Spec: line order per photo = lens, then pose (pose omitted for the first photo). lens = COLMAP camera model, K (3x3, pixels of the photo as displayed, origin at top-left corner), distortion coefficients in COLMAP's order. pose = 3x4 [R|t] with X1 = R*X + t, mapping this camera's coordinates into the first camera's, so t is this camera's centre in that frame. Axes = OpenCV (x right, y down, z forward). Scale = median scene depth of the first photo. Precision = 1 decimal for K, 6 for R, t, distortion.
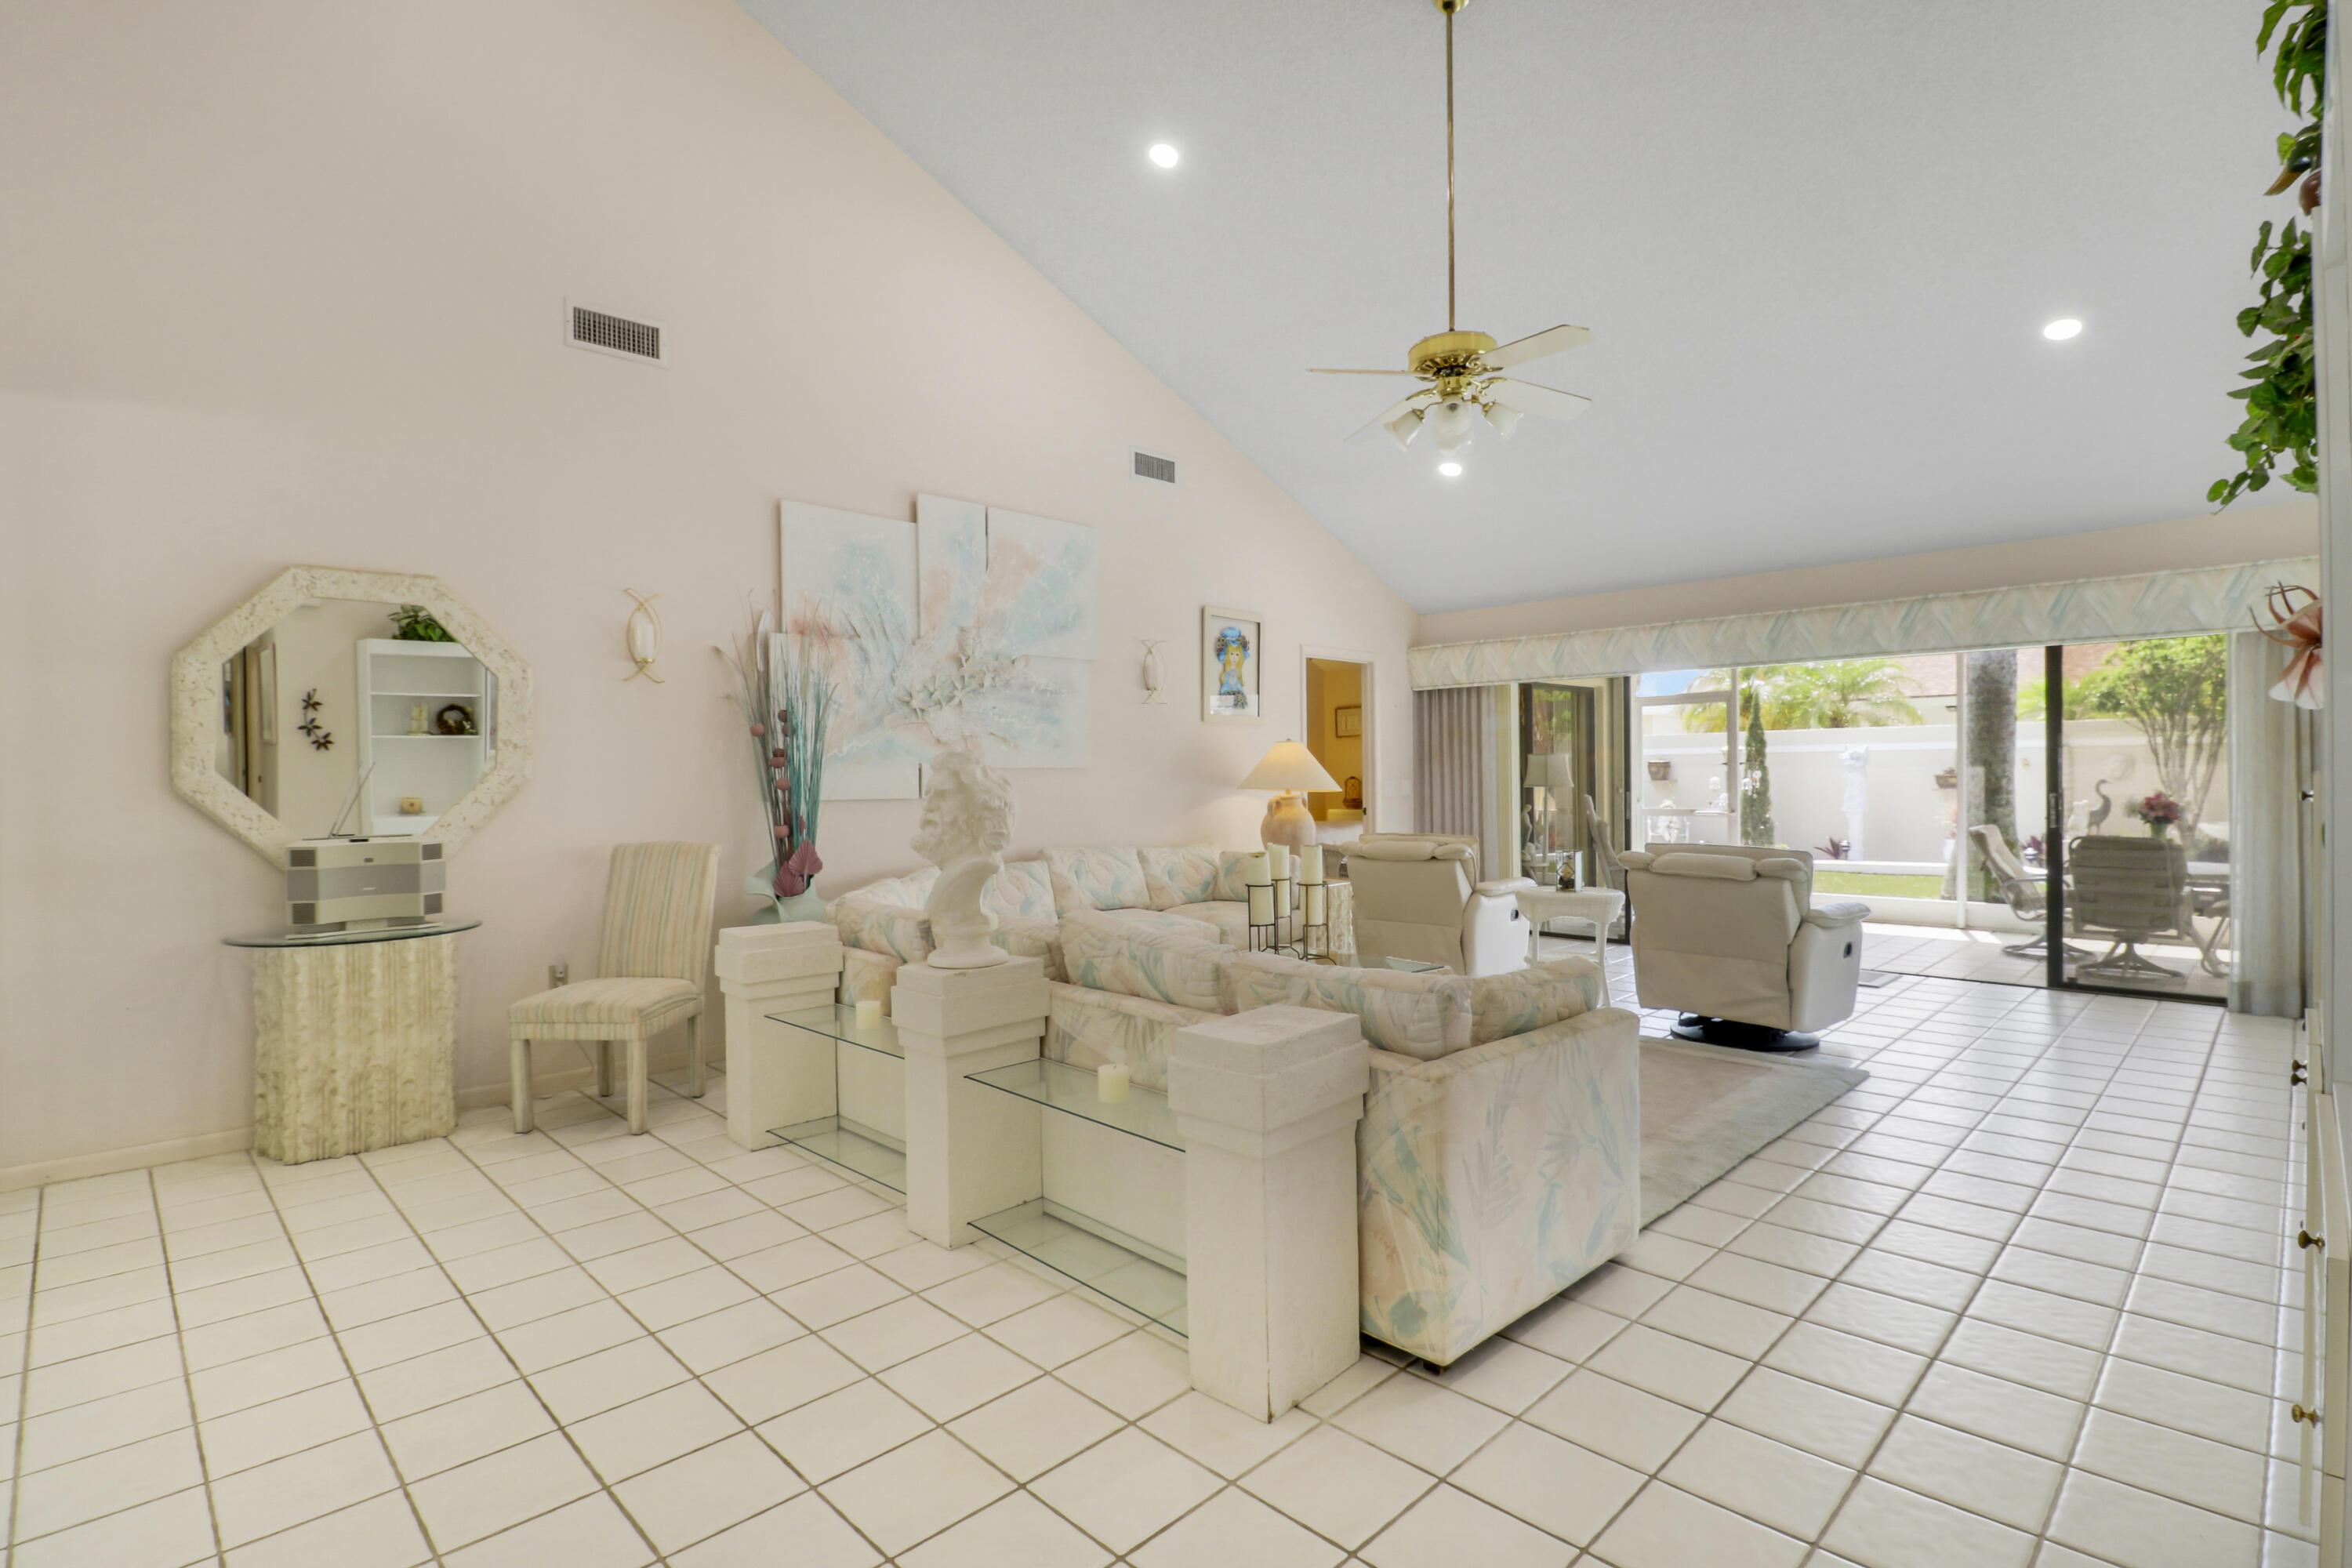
lens RADIAL K [[1100.7, 0, 1196.6], [0, 1100.7, 780.4], [0, 0, 1]] dist [0.012992, -0.002343]
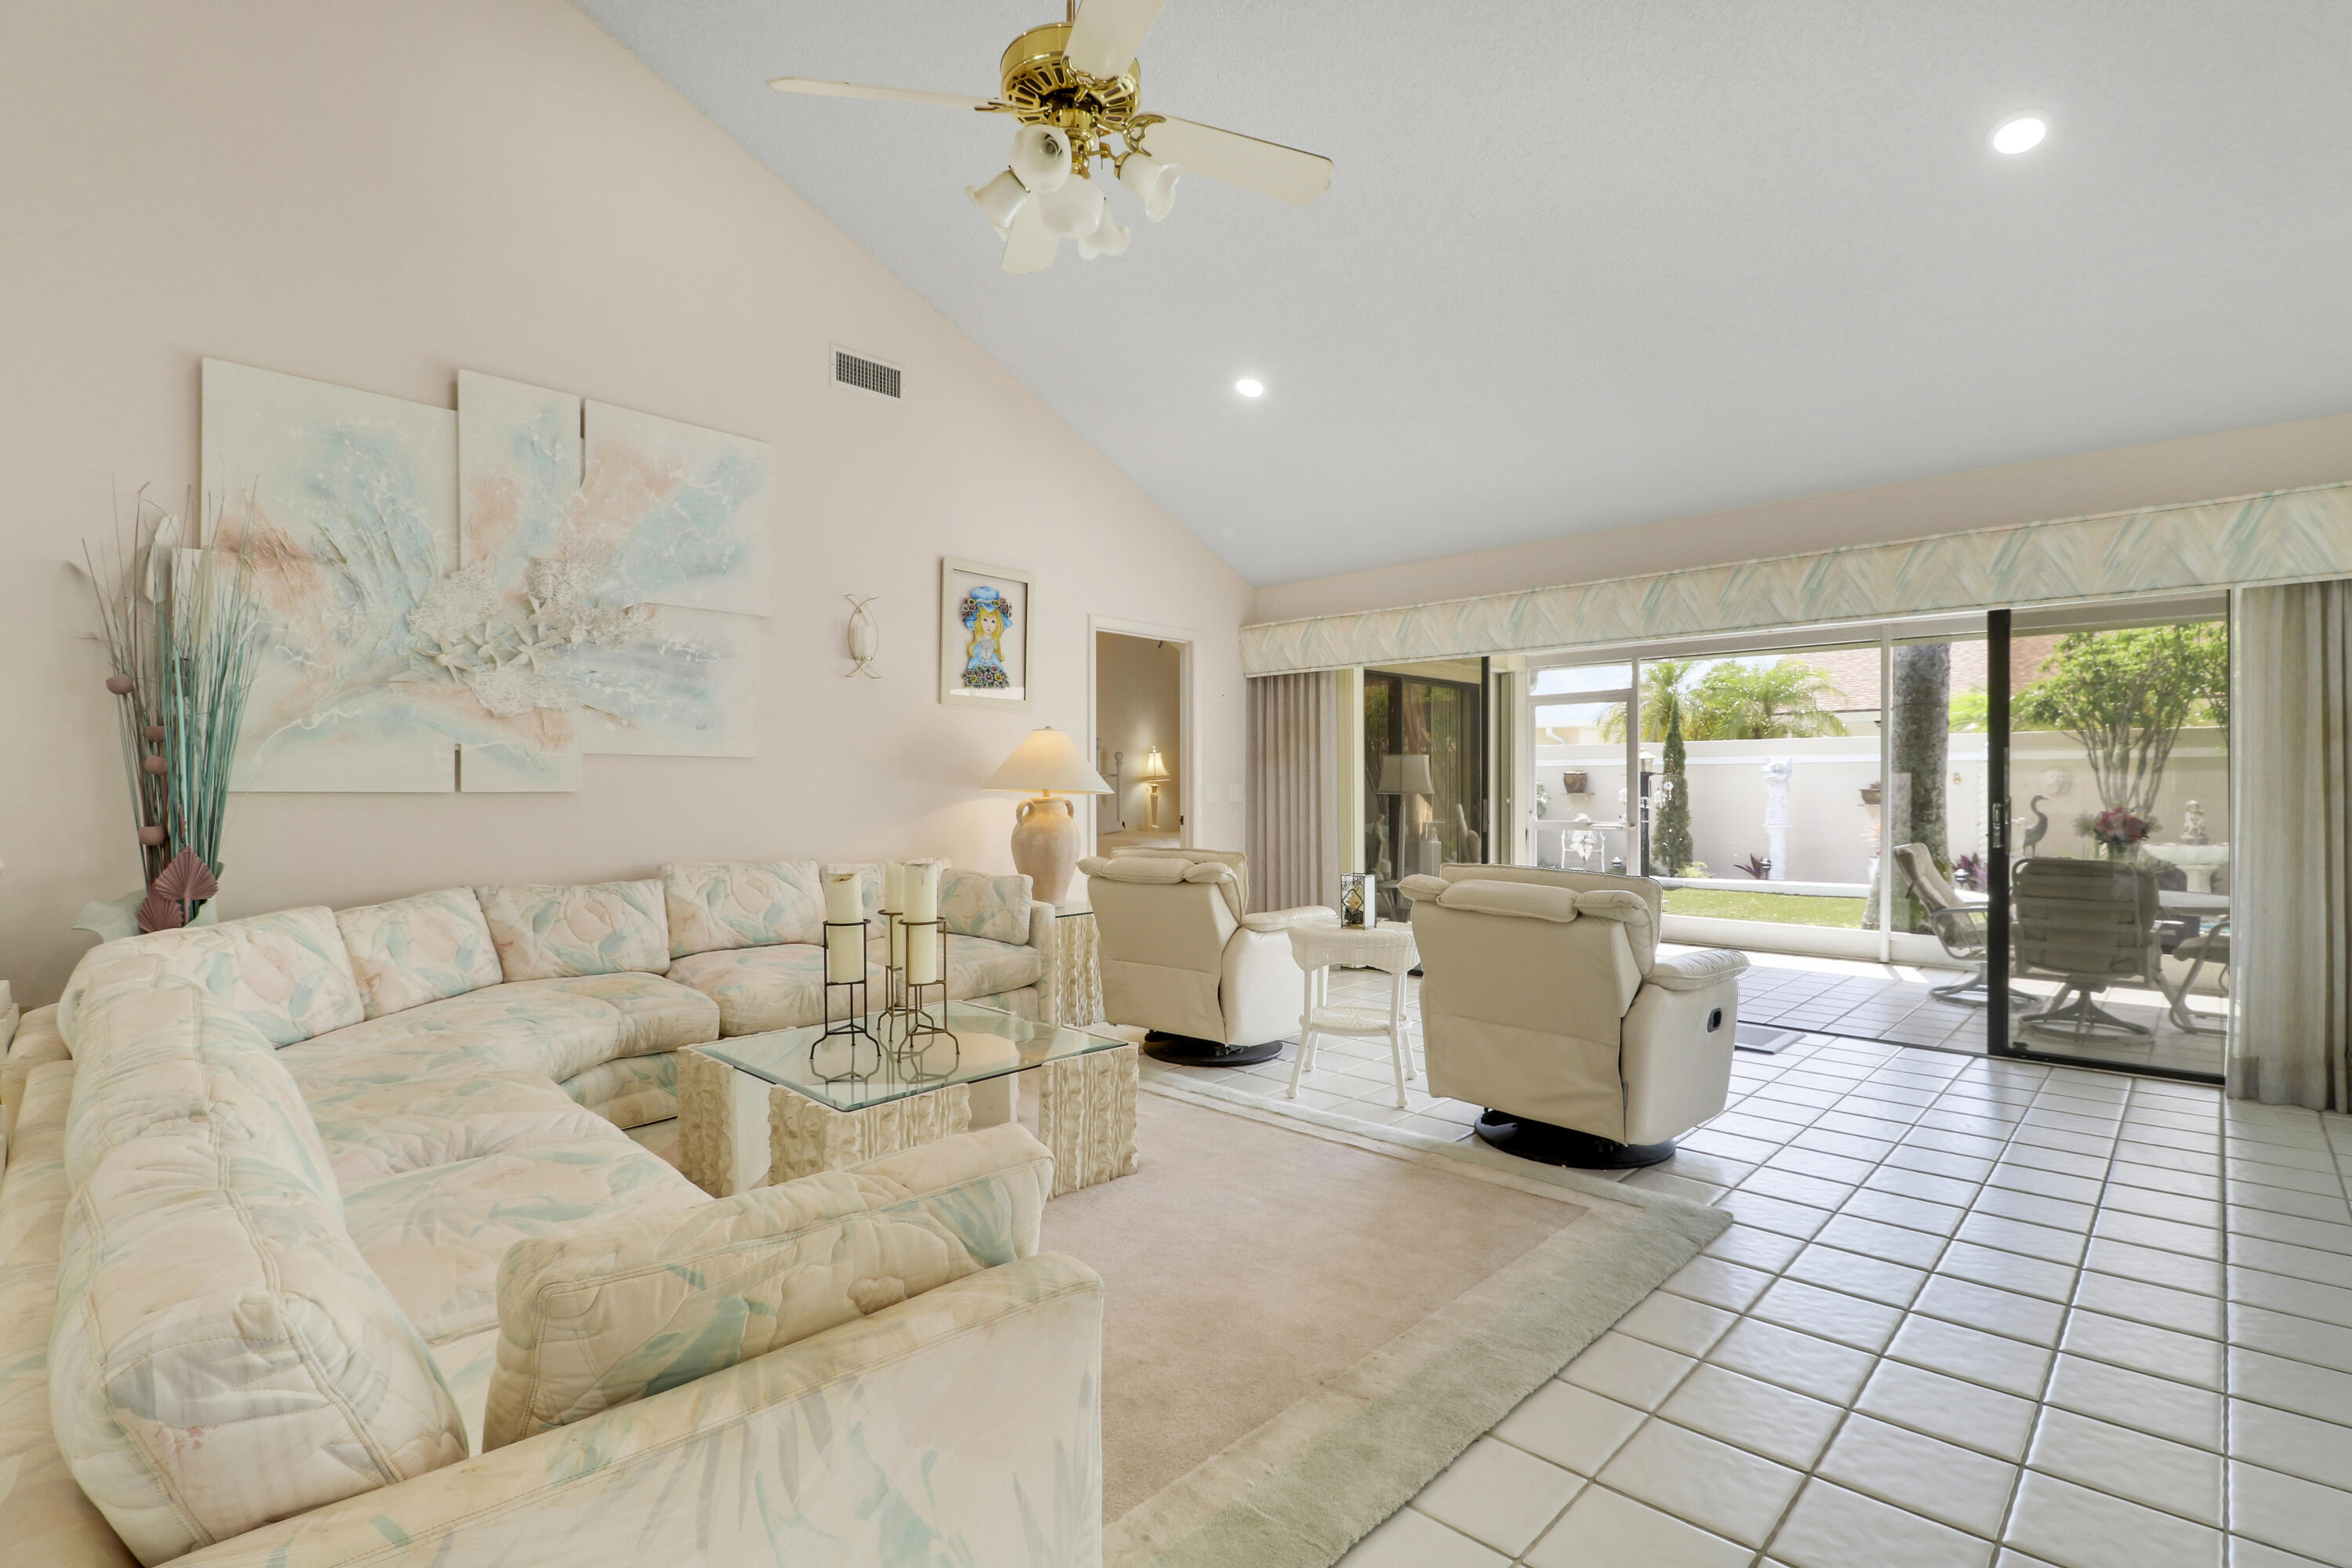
lens RADIAL K [[1100.7, 0, 1167.3], [0, 1100.7, 784.4], [0, 0, 1]] dist [0.012992, -0.002343]
pose [[0.999653, 0.010862, 0.024003, 0.175060], [-0.010702, 0.999920, -0.006774, 0.009663], [-0.024075, 0.006515, 0.999689, 0.240127]]
